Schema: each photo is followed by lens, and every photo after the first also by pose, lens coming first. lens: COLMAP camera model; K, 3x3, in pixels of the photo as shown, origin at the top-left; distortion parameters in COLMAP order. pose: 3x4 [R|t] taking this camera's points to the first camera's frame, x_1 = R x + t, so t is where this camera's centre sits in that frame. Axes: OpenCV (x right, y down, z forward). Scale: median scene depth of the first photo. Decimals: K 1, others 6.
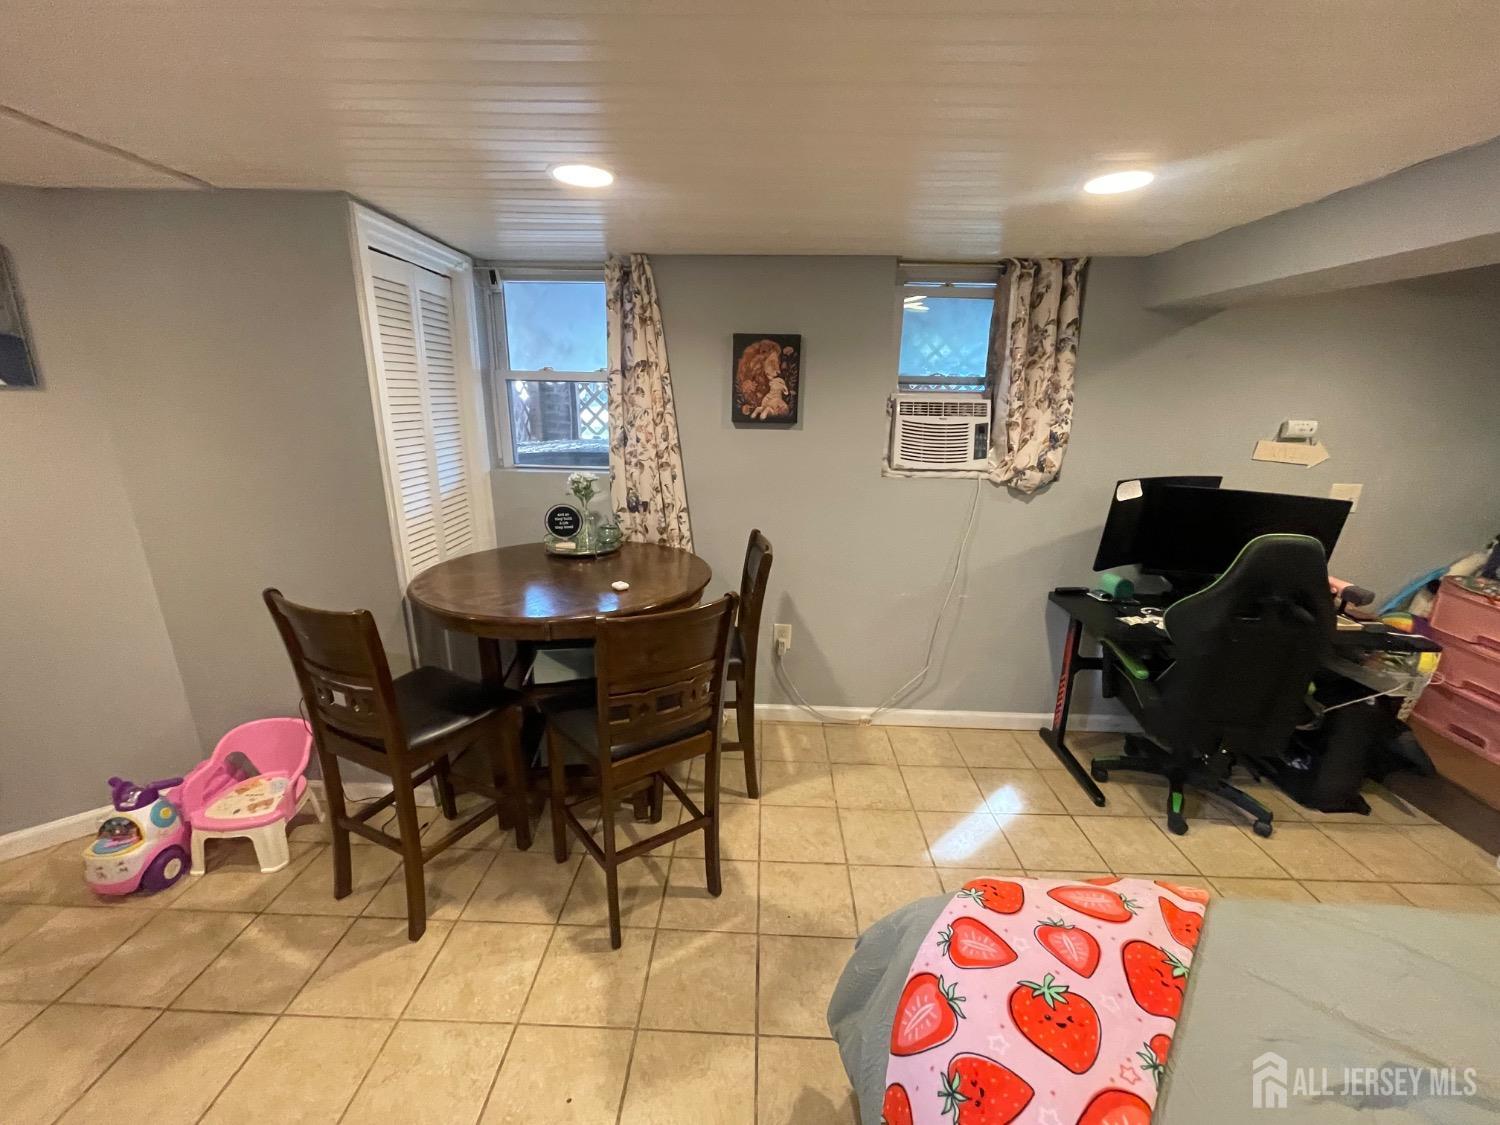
lens RADIAL K [[604.5, 0, 746.7], [0, 604.5, 558.1], [0, 0, 1]] dist [-0.000225, 0.000049]
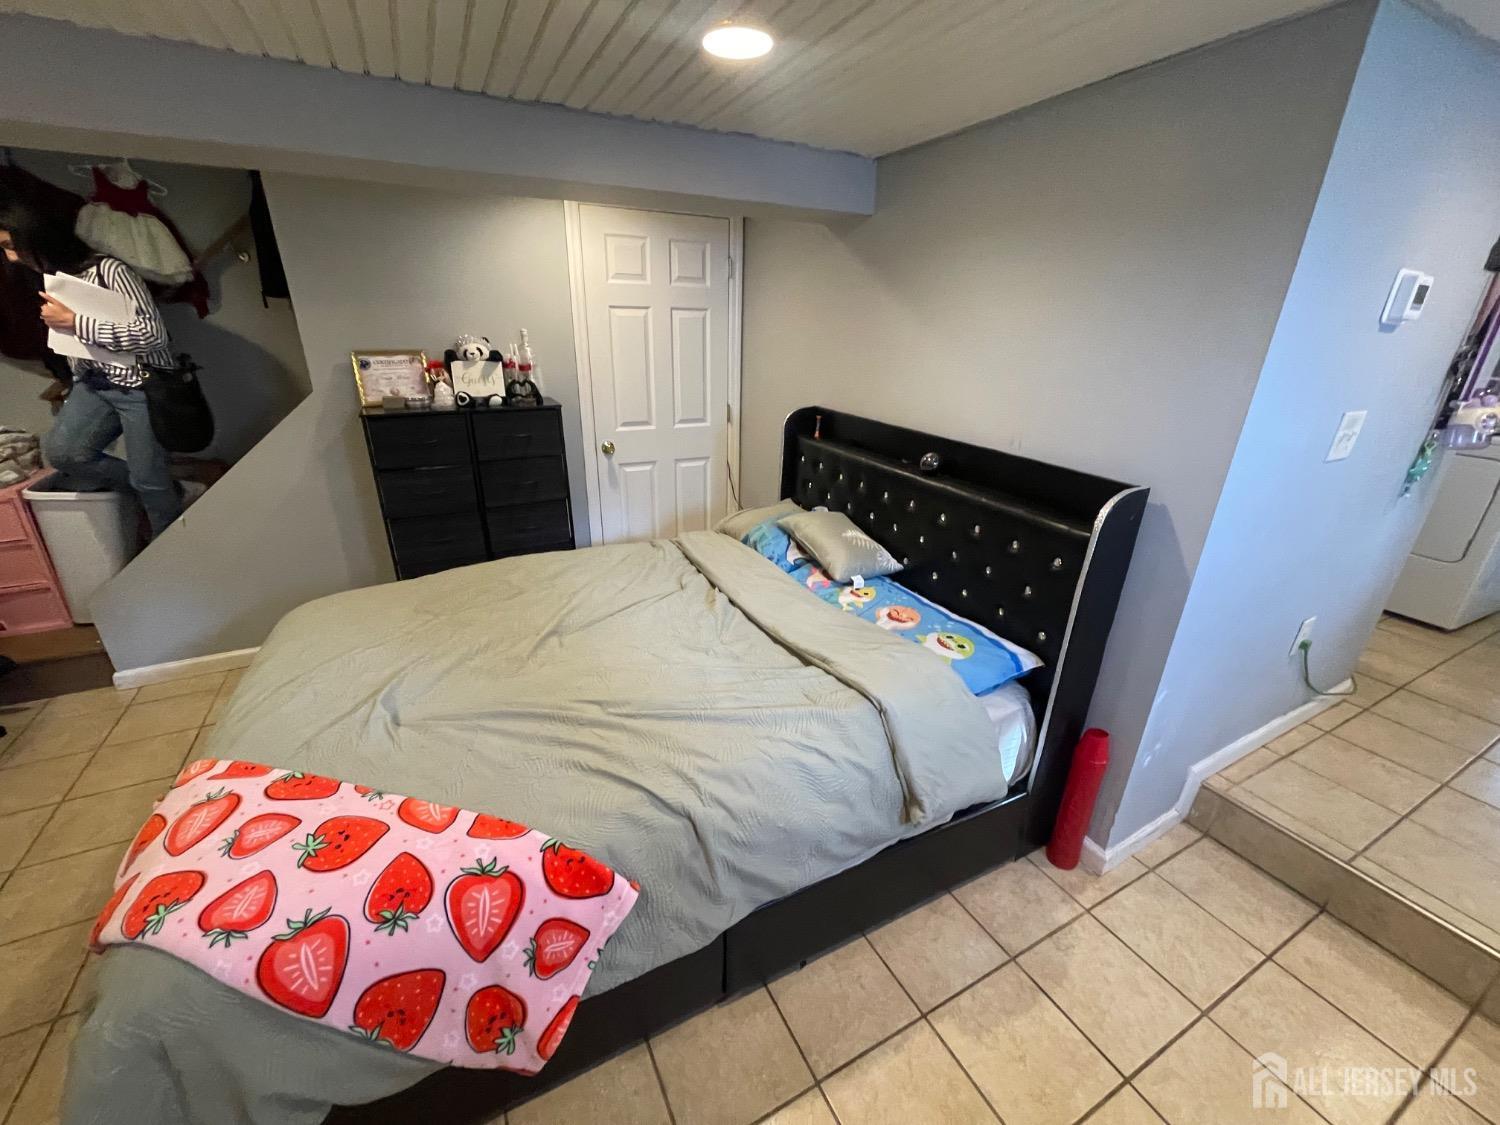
lens RADIAL K [[604.5, 0, 745.6], [0, 604.5, 561.5], [0, 0, 1]] dist [-0.000225, 0.000049]
pose [[-0.483925, -0.344322, 0.804524, -0.572819], [0.203611, 0.849809, 0.486176, -0.105645], [-0.851093, 0.399083, -0.341136, 0.457905]]
